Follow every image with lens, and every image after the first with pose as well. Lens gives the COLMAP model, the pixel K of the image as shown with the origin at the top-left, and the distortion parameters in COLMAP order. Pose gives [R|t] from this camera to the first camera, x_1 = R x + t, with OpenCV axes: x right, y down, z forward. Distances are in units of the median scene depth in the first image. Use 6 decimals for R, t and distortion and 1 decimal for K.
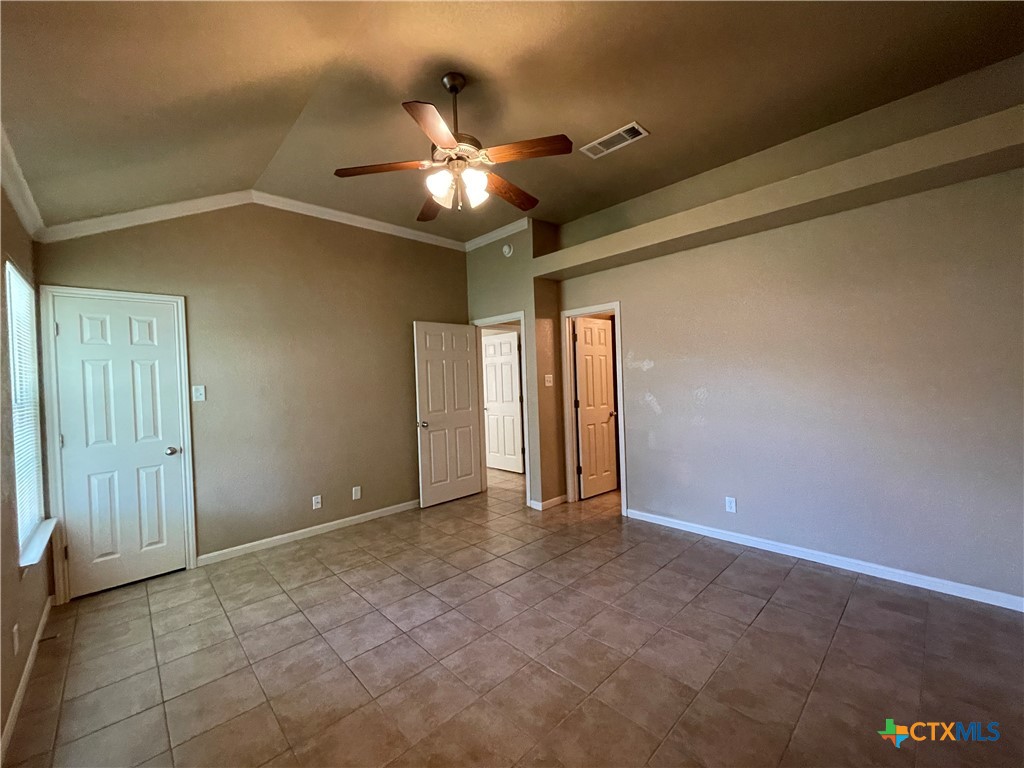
lens RADIAL K [[412.8, 0, 508.1], [0, 412.8, 380.9], [0, 0, 1]] dist [-0.005978, -0.000195]
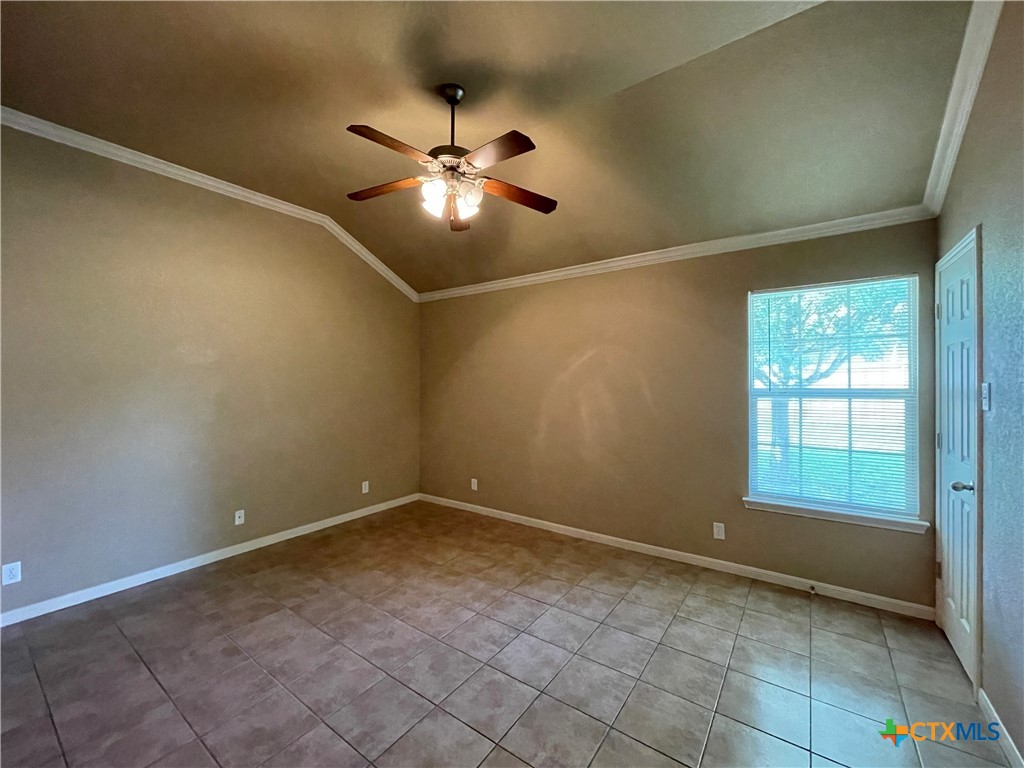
lens RADIAL K [[412.8, 0, 508.1], [0, 412.8, 380.9], [0, 0, 1]] dist [-0.005978, -0.000195]
pose [[-0.981410, 0.039699, -0.187773, -0.048112], [0.037680, 0.999187, 0.014312, -0.032108], [0.188188, 0.006970, -0.982108, 2.050467]]
